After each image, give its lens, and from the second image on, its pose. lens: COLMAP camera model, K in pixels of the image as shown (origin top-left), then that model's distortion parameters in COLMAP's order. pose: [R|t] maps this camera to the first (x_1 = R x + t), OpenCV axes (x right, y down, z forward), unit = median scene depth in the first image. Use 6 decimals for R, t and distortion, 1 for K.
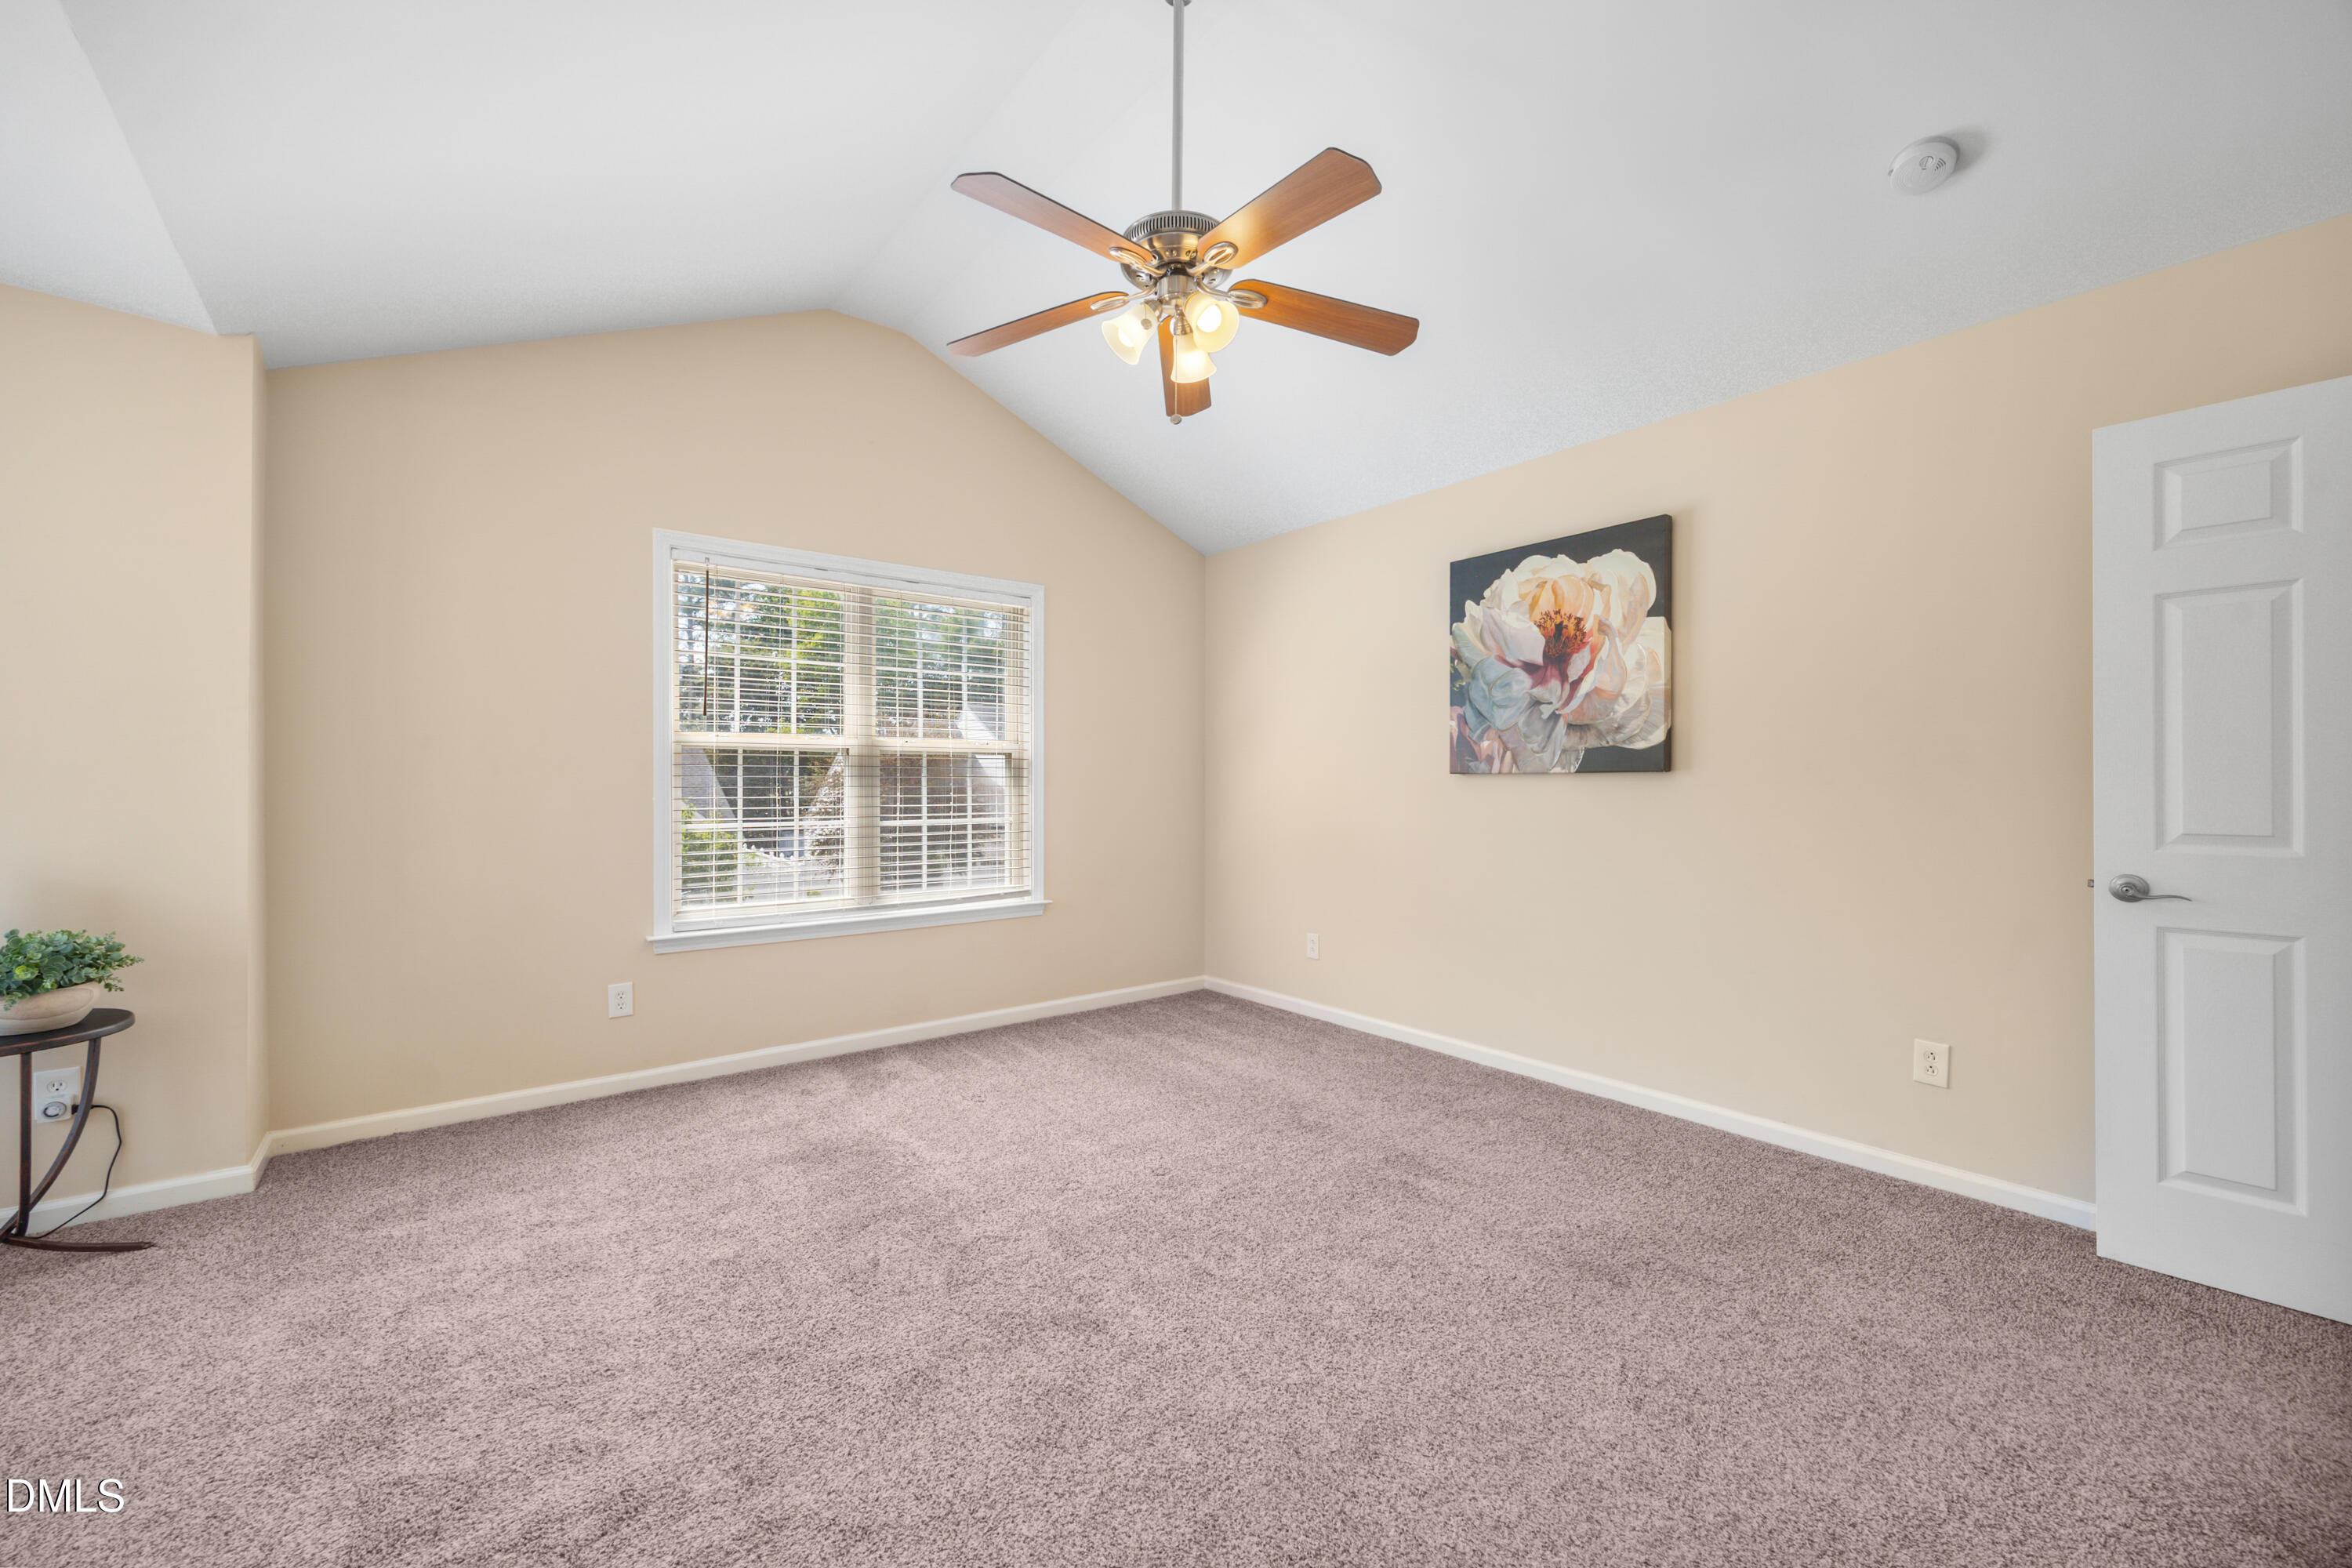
lens RADIAL K [[913.0, 0, 1163.3], [0, 913.0, 782.6], [0, 0, 1]] dist [0.000231, 0.000081]
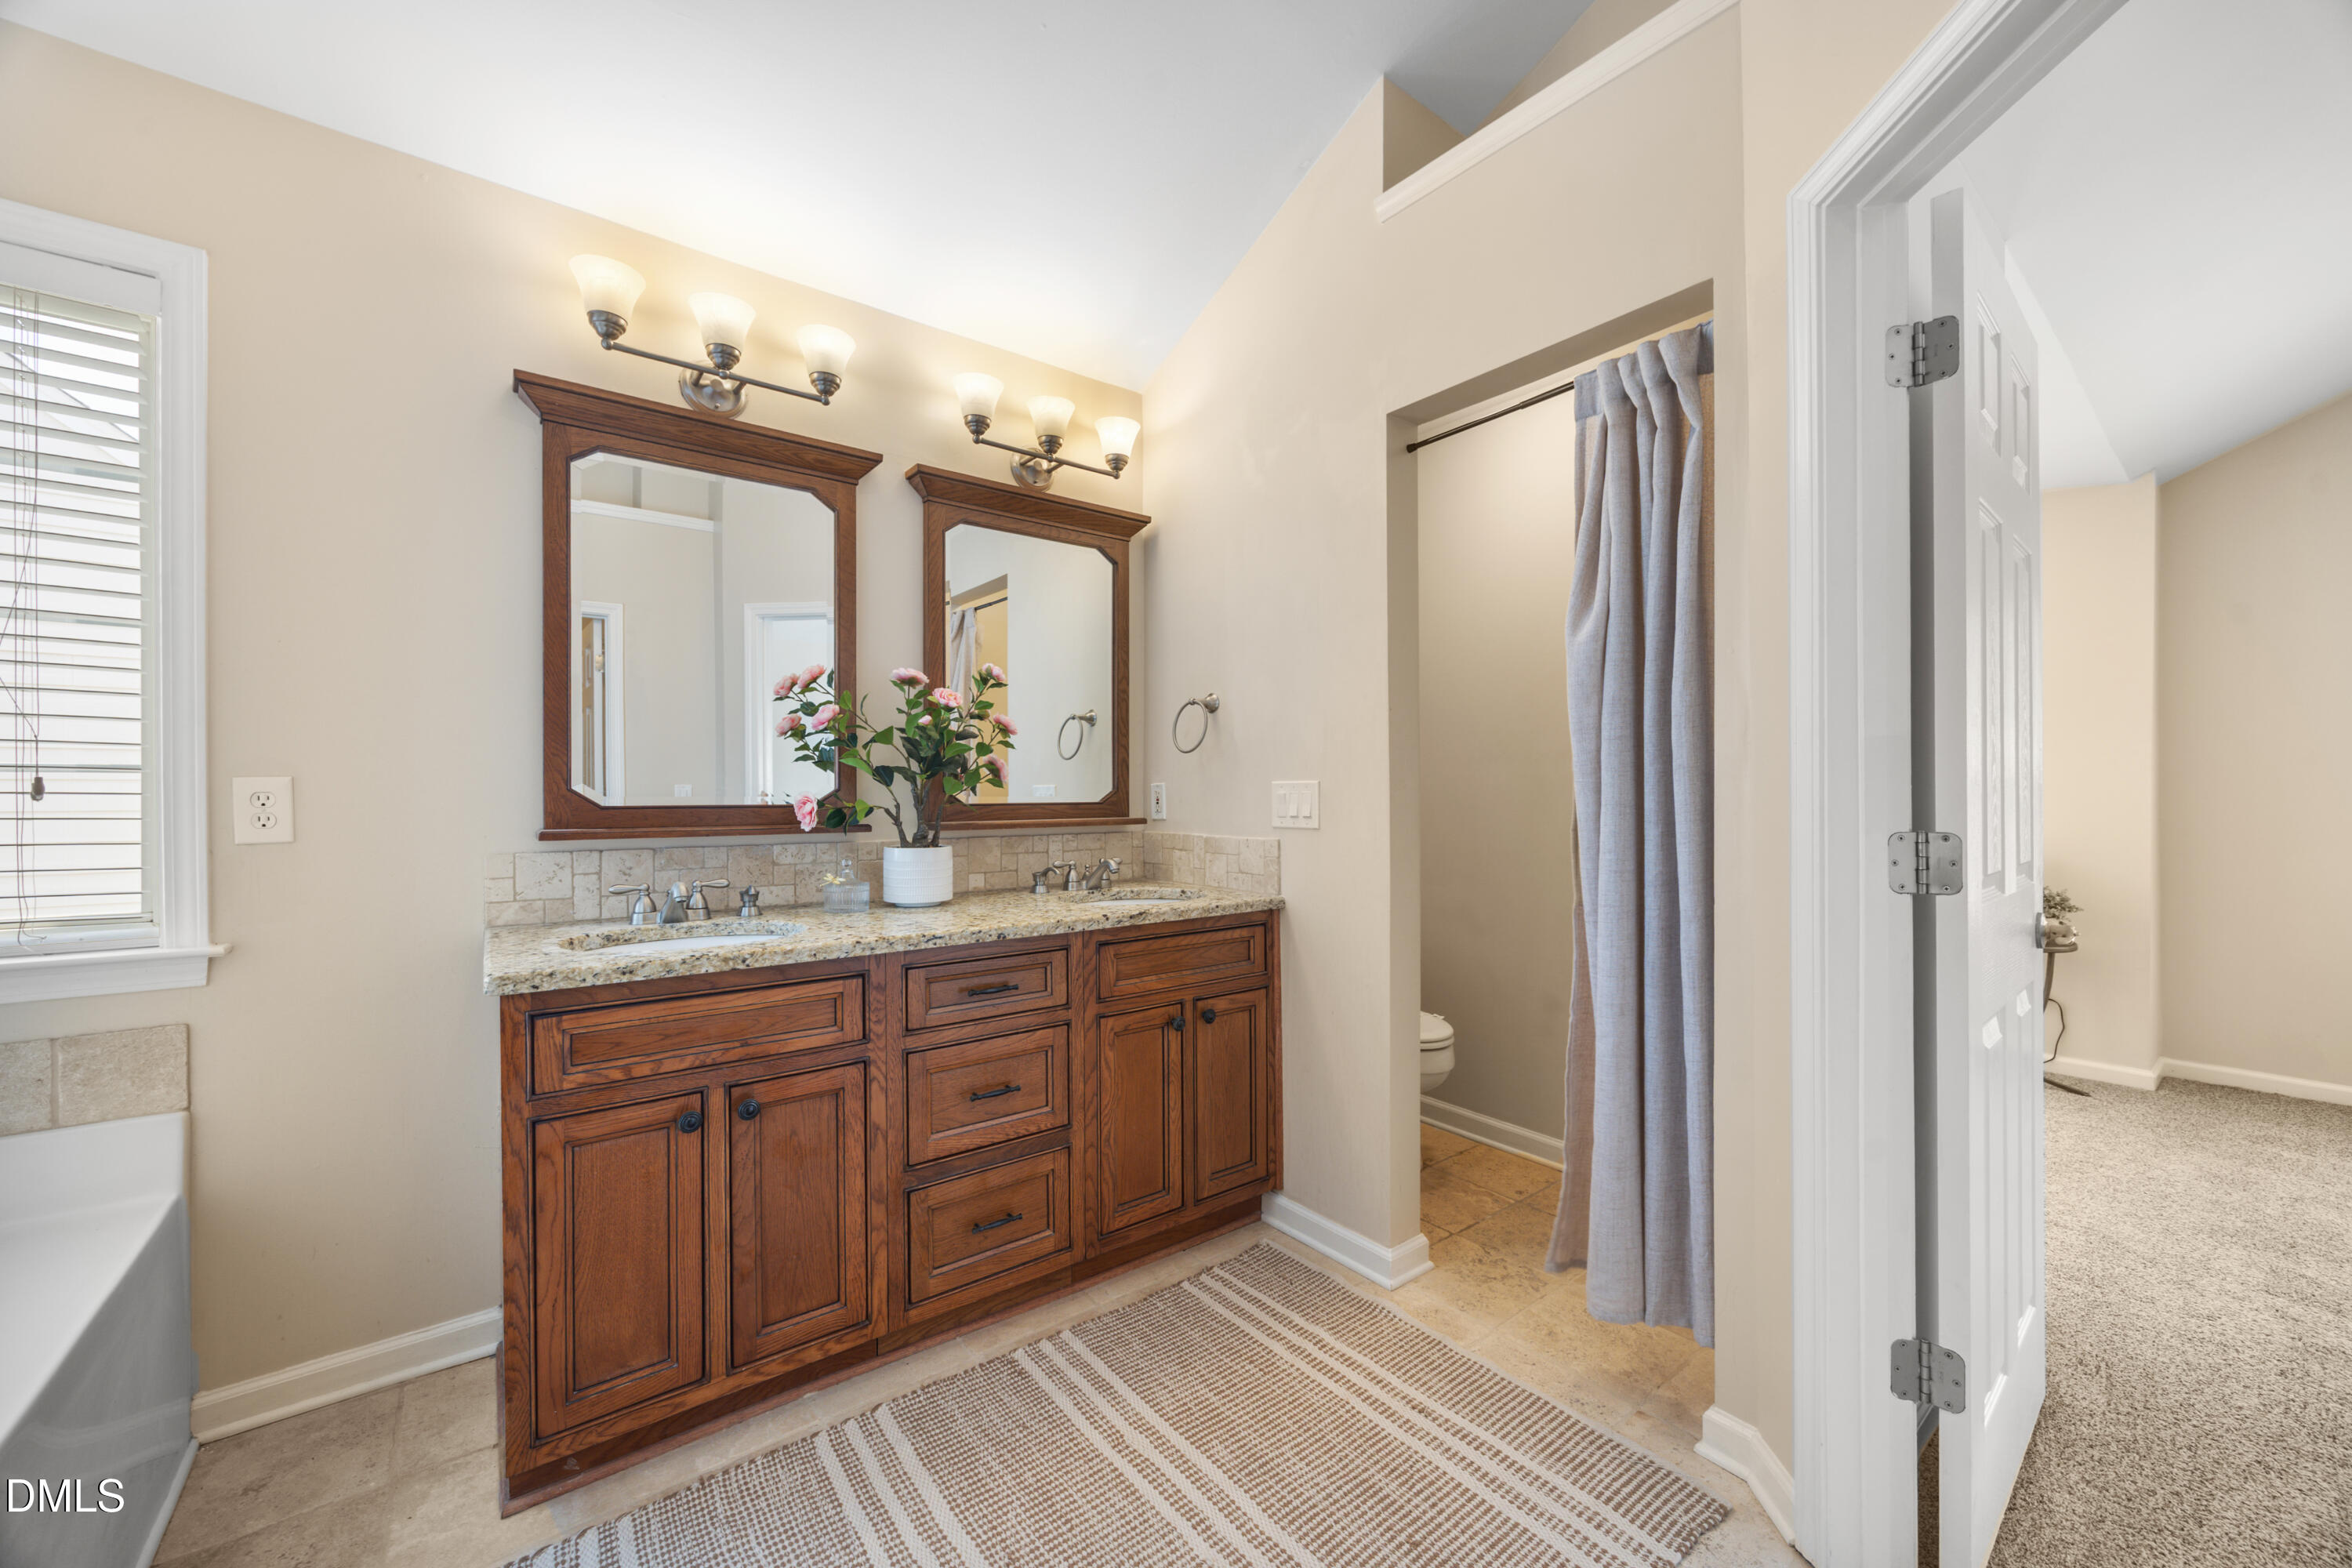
lens RADIAL K [[913.0, 0, 1157.6], [0, 913.0, 784.0], [0, 0, 1]] dist [0.000231, 0.000081]
pose [[0.005035, -0.000221, -0.999987, 0.412838], [-0.004777, 0.999989, -0.000245, -0.010289], [0.999976, 0.004778, 0.005034, -0.565128]]
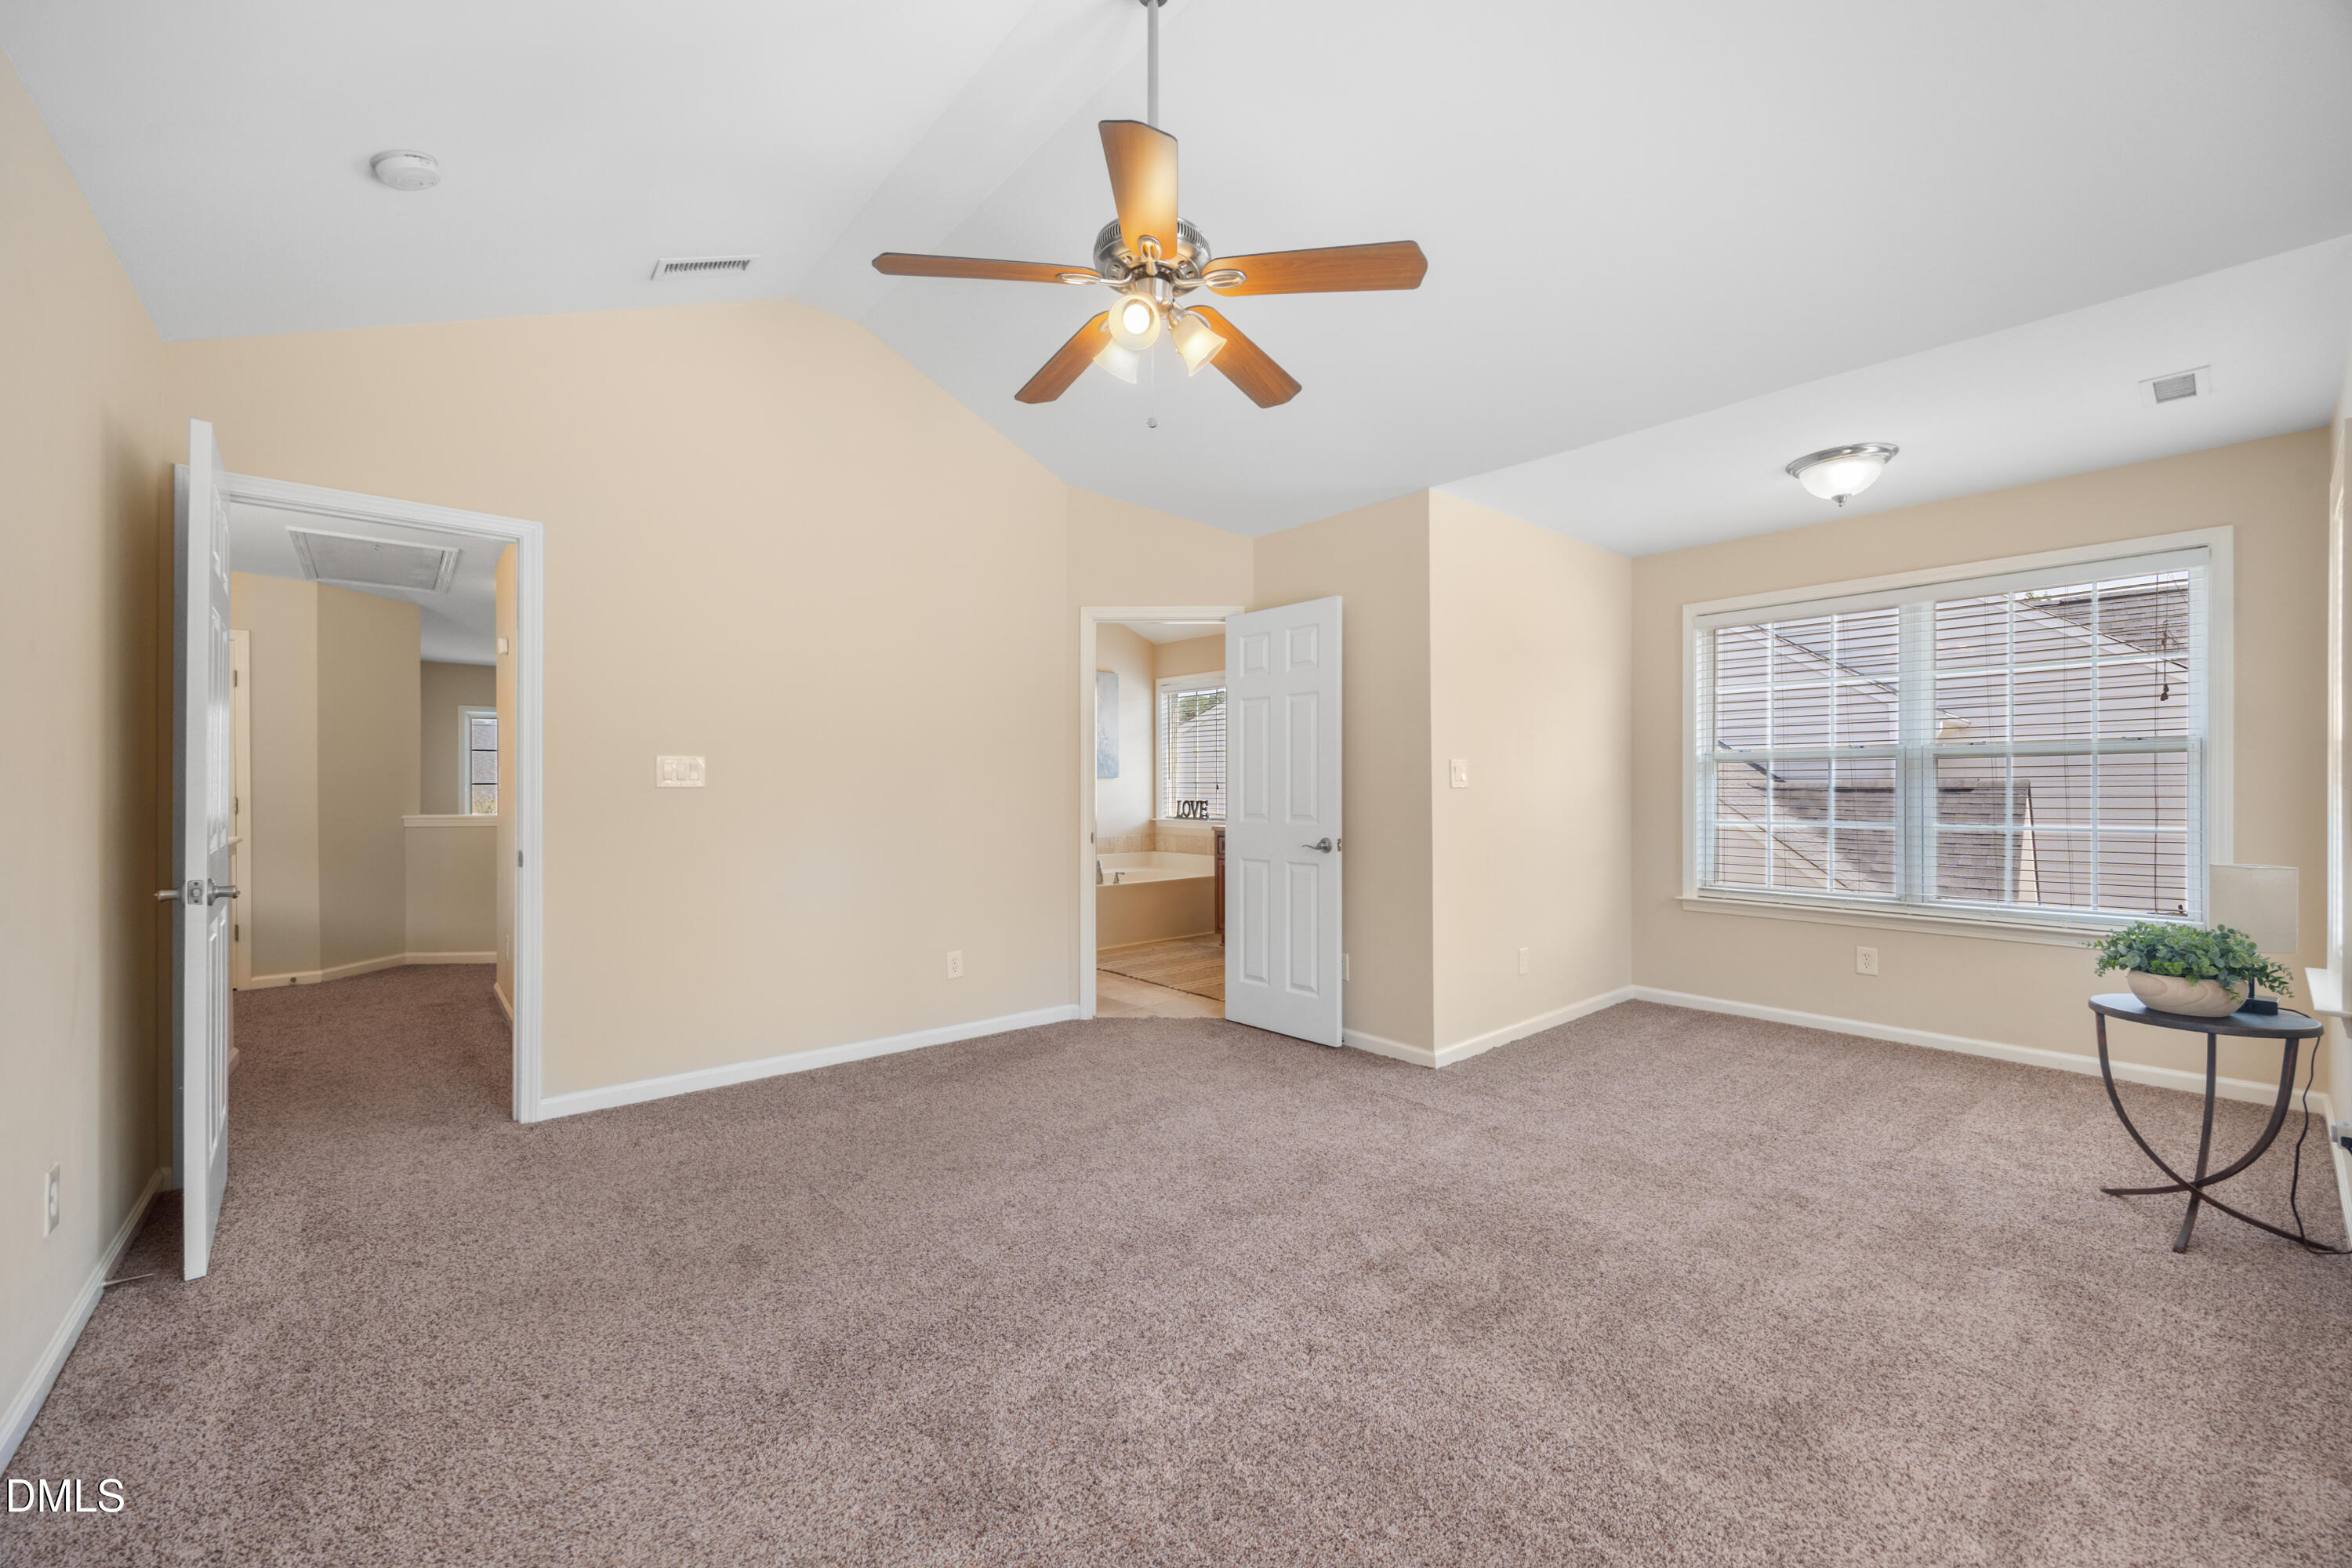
lens RADIAL K [[913.0, 0, 1168.3], [0, 913.0, 792.3], [0, 0, 1]] dist [0.000231, 0.000081]
pose [[-0.999043, 0.006953, -0.043187, 0.031380], [0.007264, 0.999949, -0.007051, 0.008556], [0.043136, -0.007358, -0.999042, 1.895145]]
